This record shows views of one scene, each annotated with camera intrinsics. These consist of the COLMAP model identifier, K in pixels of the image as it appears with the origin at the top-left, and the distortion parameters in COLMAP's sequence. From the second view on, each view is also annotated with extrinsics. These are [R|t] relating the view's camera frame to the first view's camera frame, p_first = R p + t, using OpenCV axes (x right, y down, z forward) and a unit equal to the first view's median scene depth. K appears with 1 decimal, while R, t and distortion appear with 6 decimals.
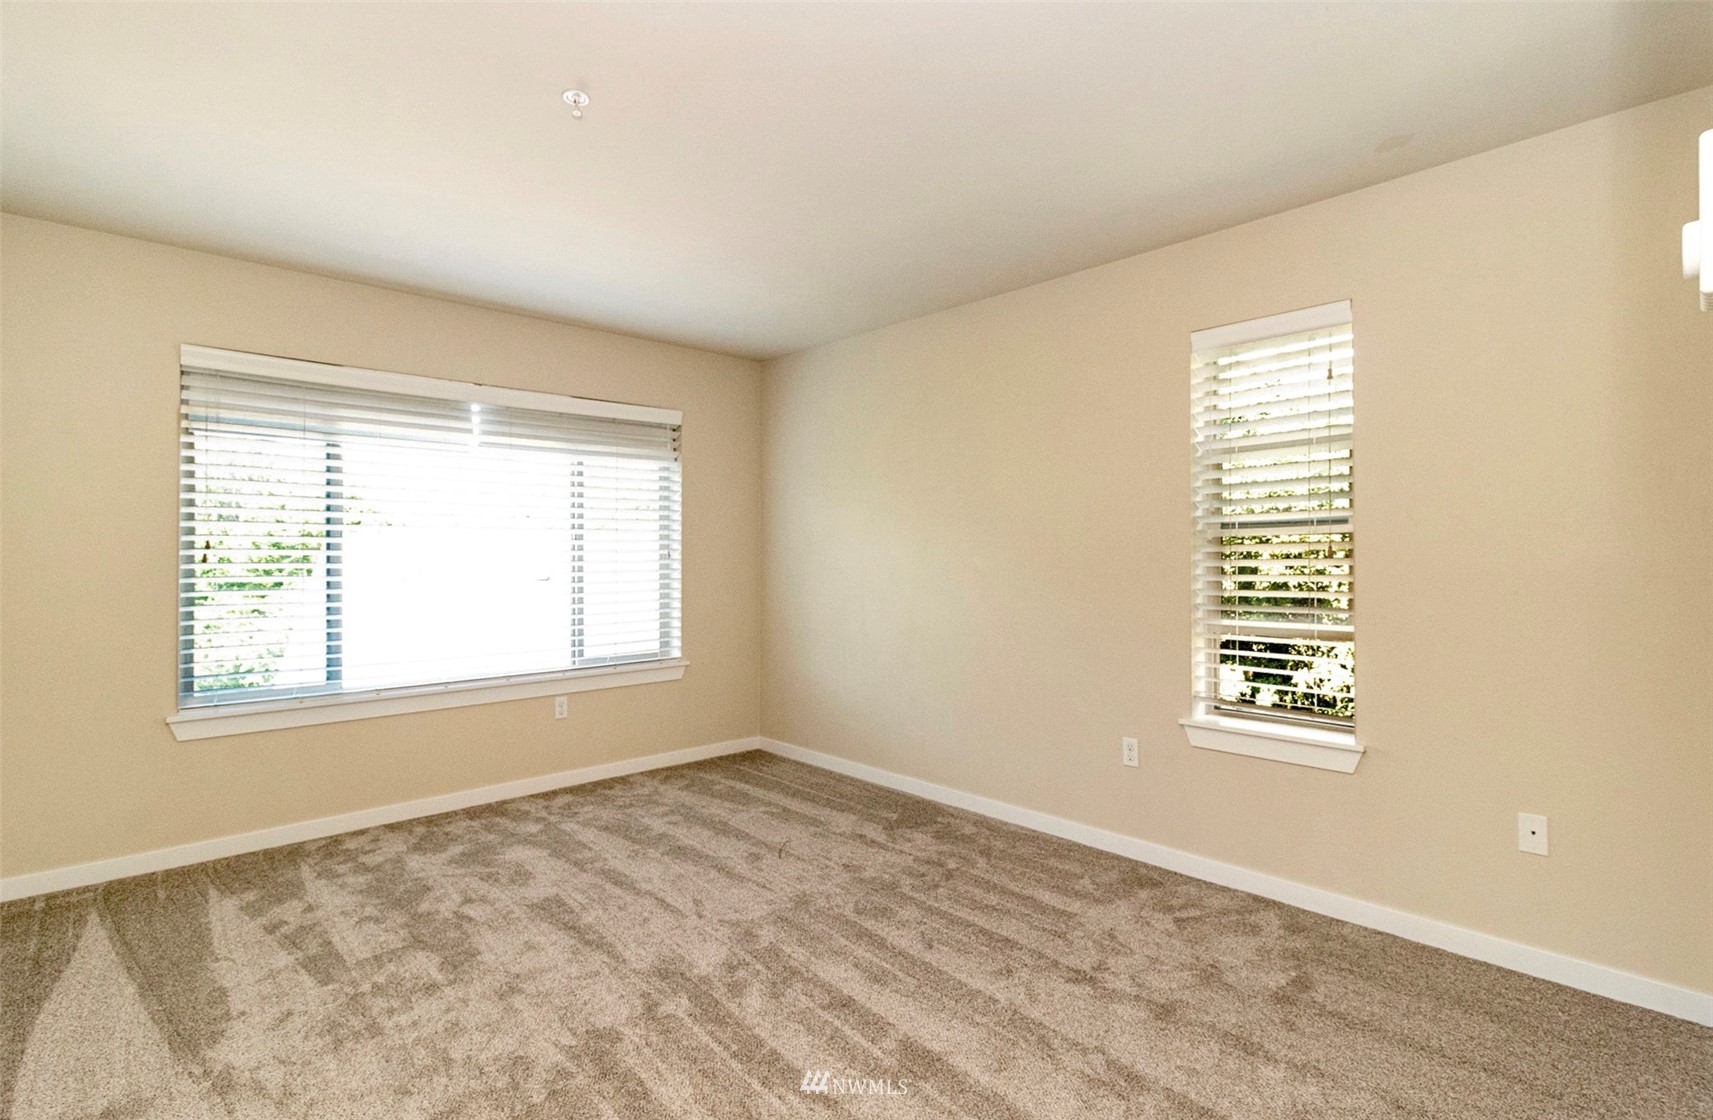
lens RADIAL K [[783.3, 0, 851.9], [0, 783.3, 547.4], [0, 0, 1]] dist [0.002400, 0.001297]
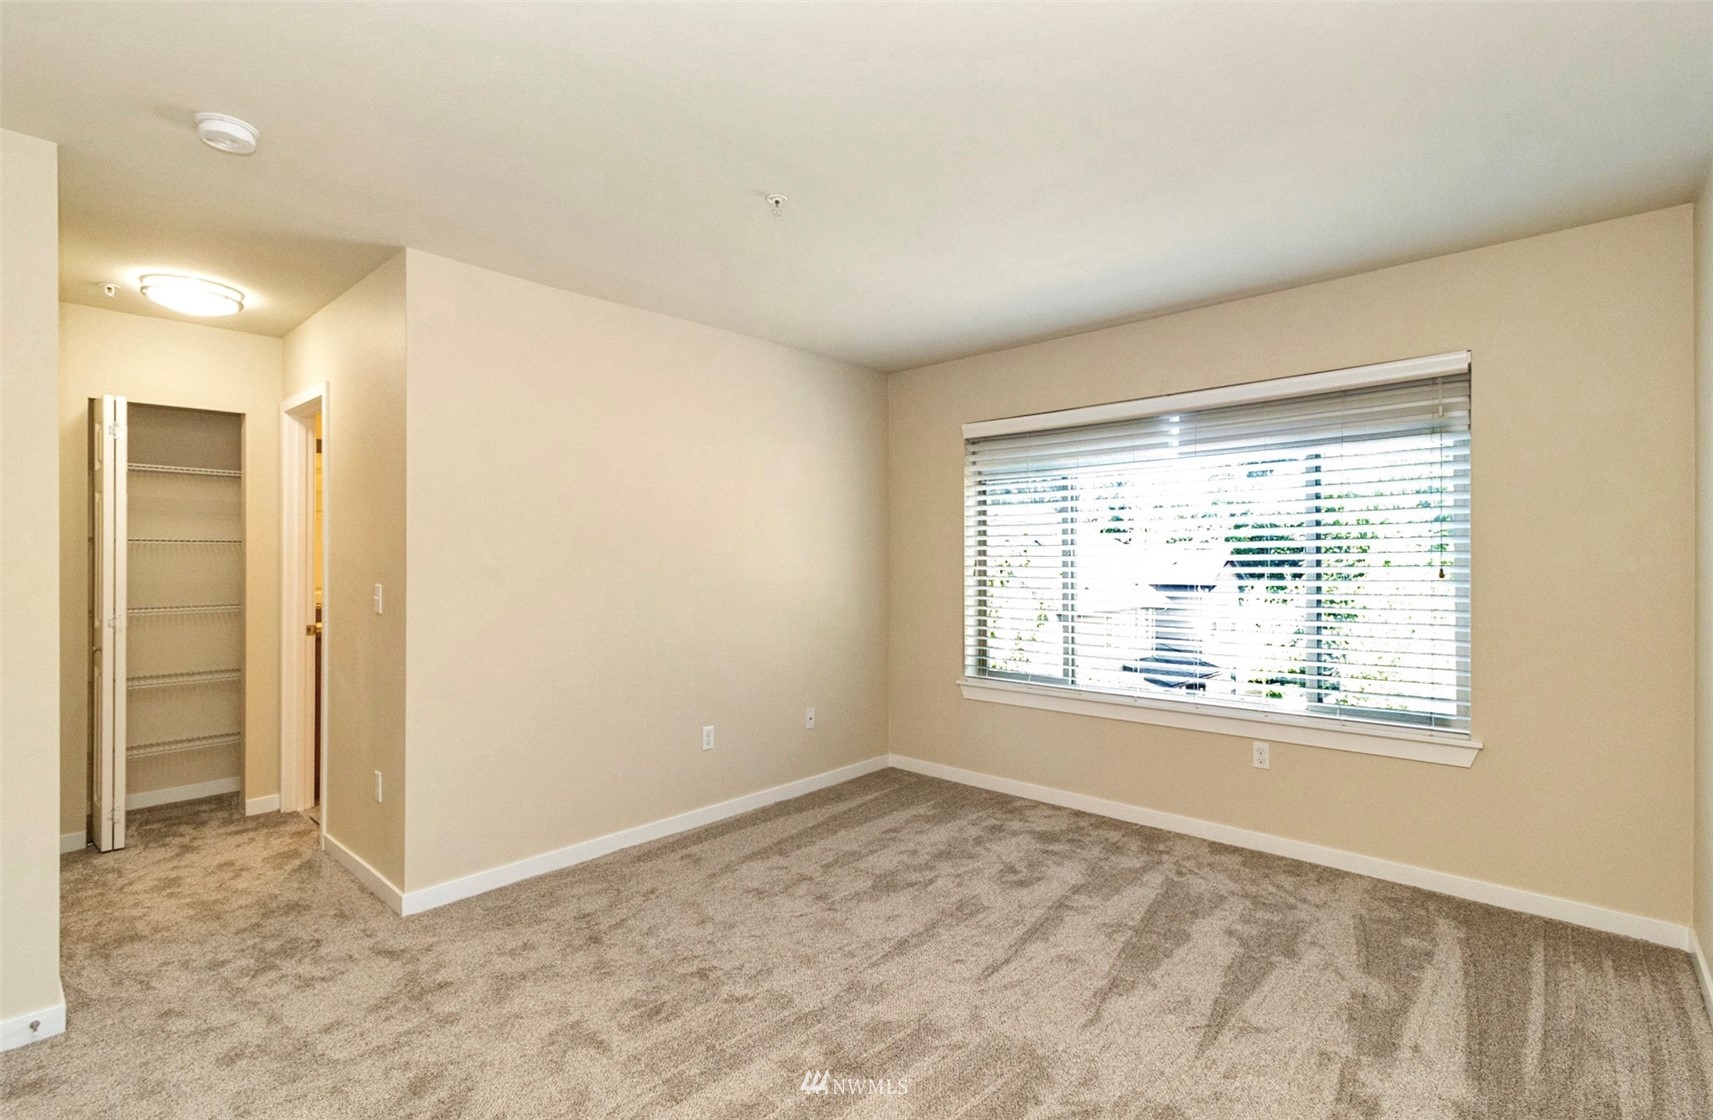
lens RADIAL K [[786.8, 0, 856.5], [0, 786.8, 560.0], [0, 0, 1]] dist [0.001074, 0.000571]
pose [[0.090434, 0.001324, -0.995902, 0.542559], [0.012575, 0.999918, 0.002471, -0.014473], [0.995823, -0.012747, 0.090410, 0.632457]]
